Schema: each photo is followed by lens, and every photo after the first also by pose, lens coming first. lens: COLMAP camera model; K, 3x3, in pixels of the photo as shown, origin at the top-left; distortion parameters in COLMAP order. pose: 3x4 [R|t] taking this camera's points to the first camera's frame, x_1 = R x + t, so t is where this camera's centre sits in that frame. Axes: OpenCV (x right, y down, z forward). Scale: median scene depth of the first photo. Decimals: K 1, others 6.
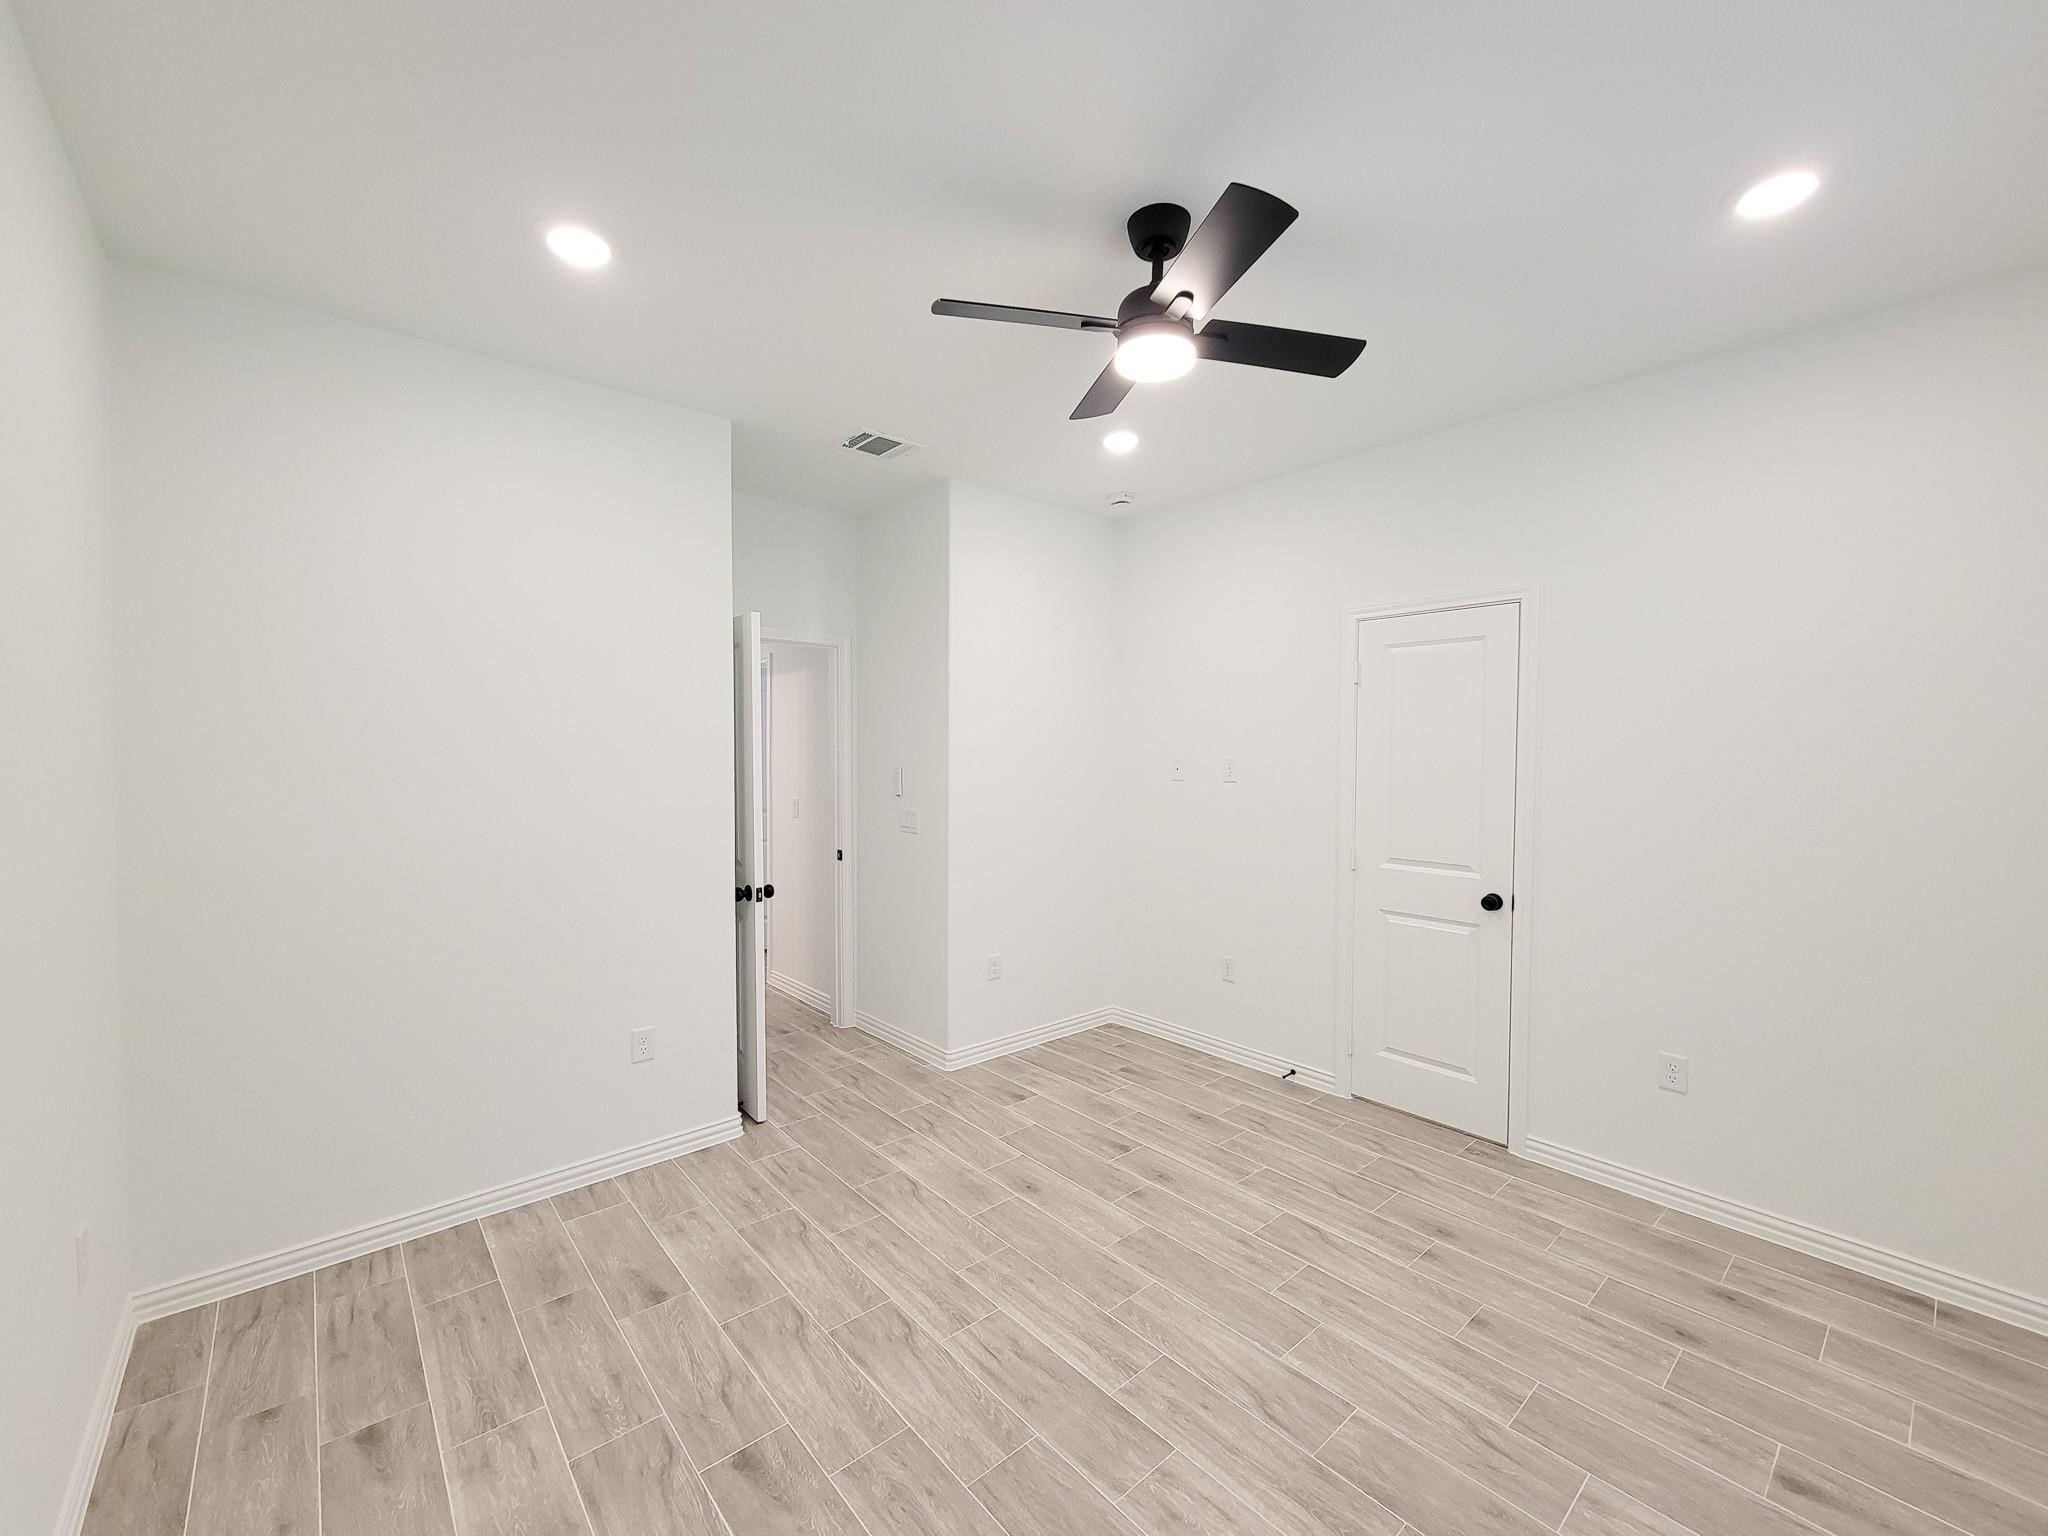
lens RADIAL K [[863.7, 0, 1012.8], [0, 863.7, 767.1], [0, 0, 1]] dist [0.001336, -0.001288]
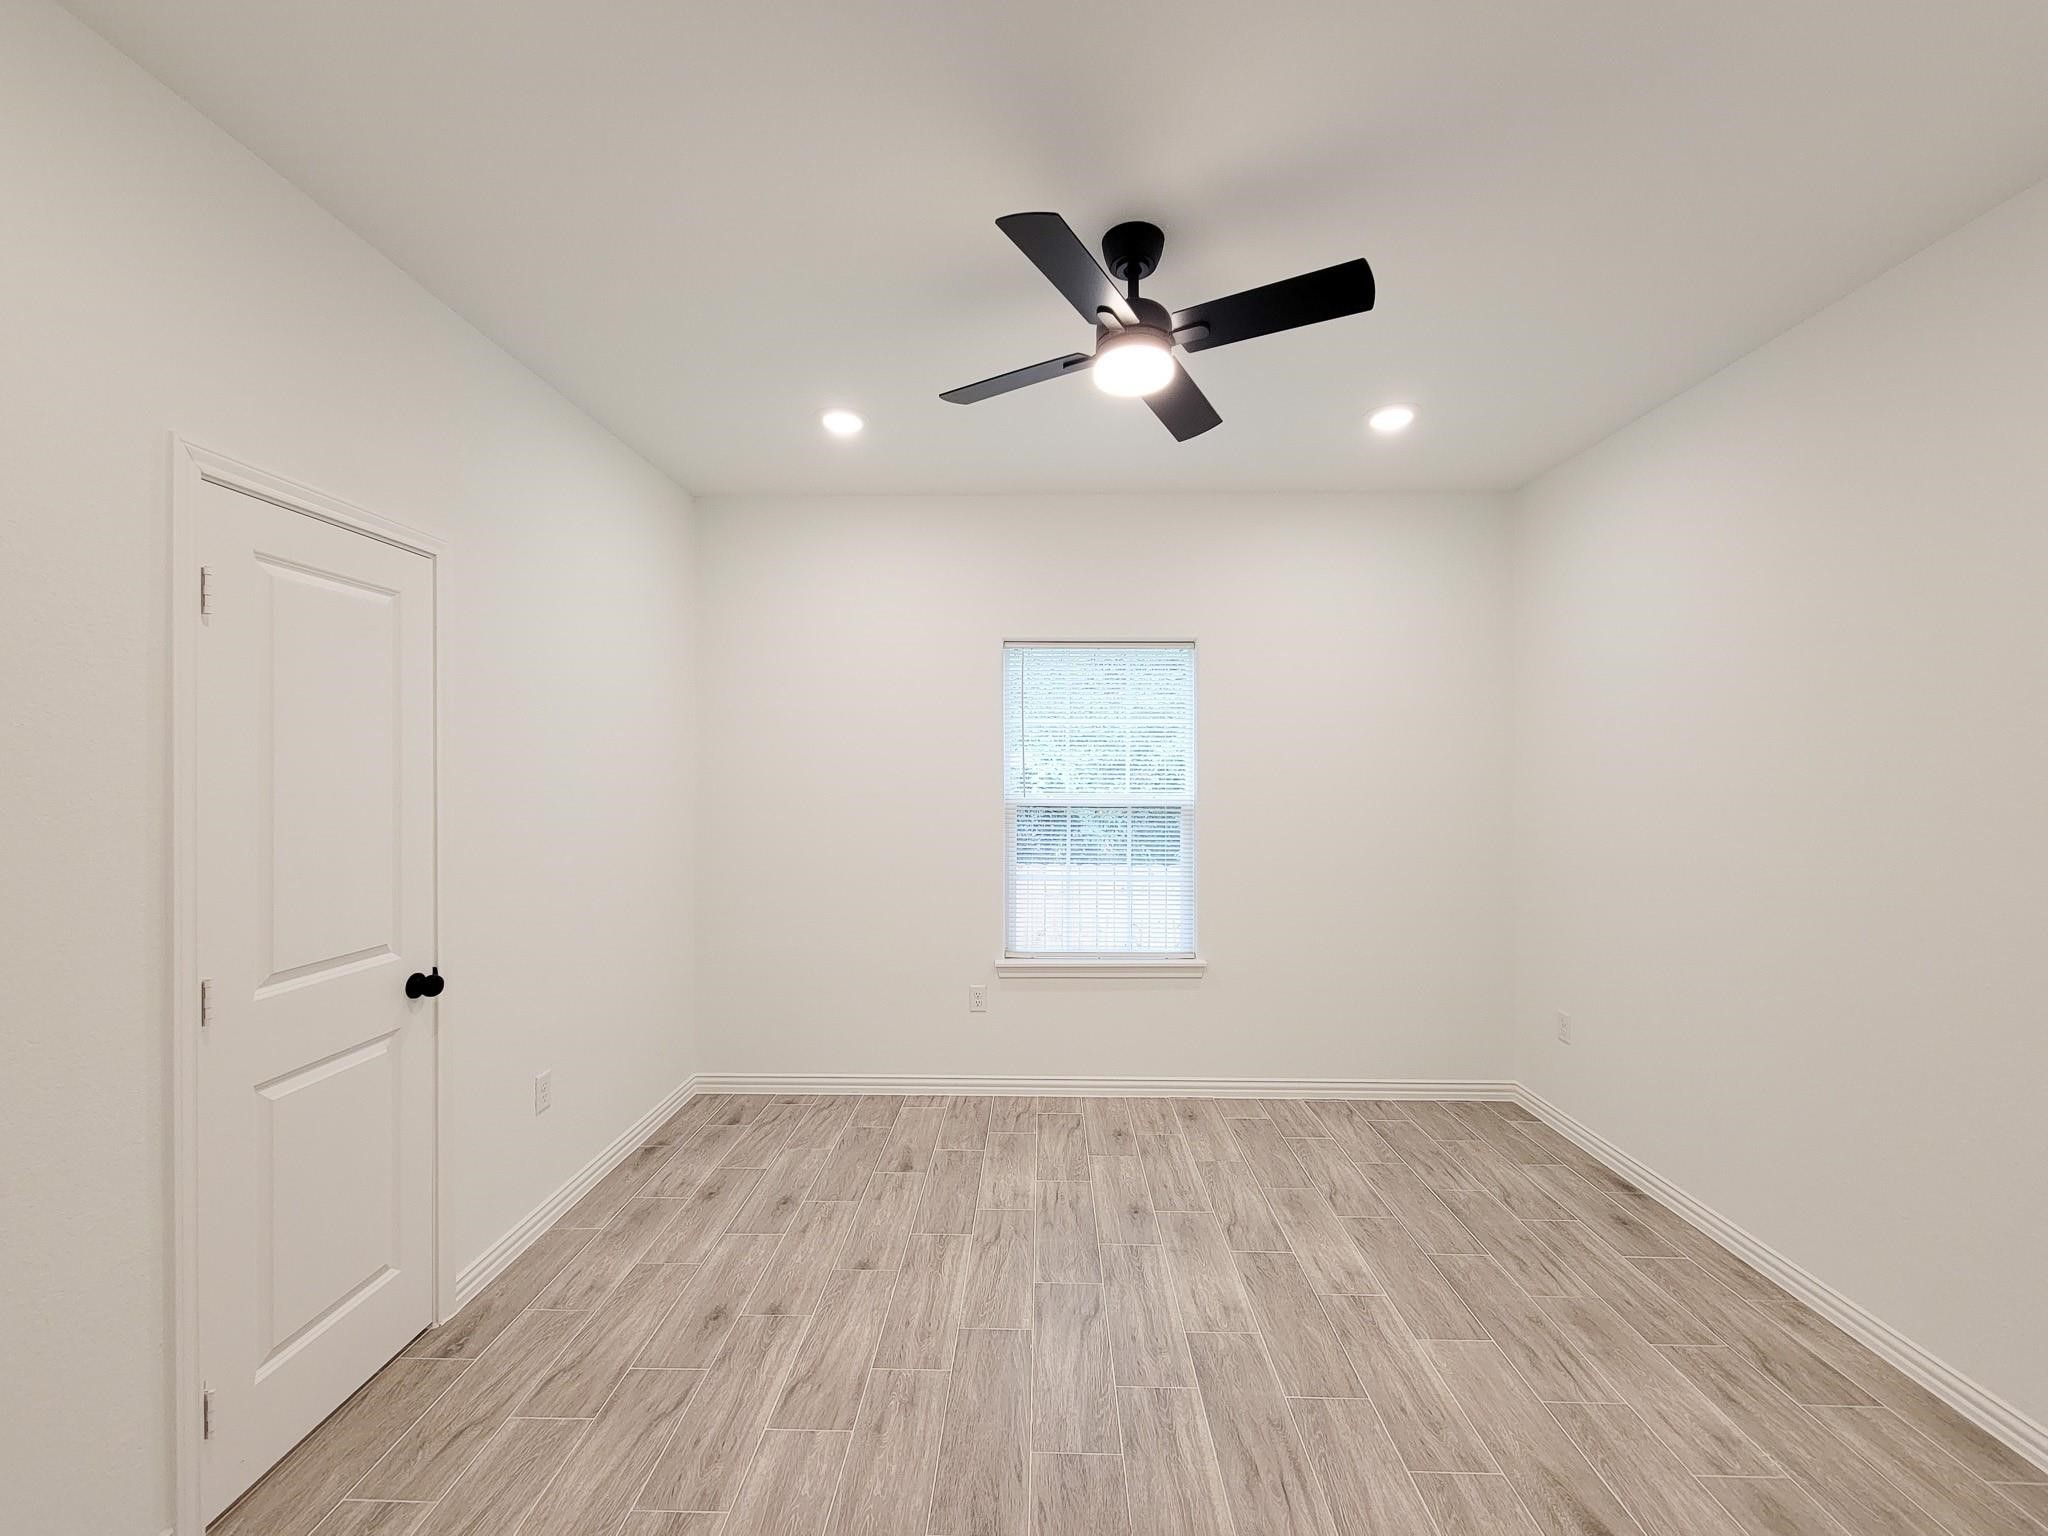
lens RADIAL K [[863.7, 0, 1012.8], [0, 863.7, 767.1], [0, 0, 1]] dist [0.001336, -0.001288]
pose [[-0.757117, 0.000873, 0.653279, -0.379415], [0.012553, 0.999834, 0.013212, -0.031048], [-0.653159, 0.018203, -0.757002, 1.832327]]
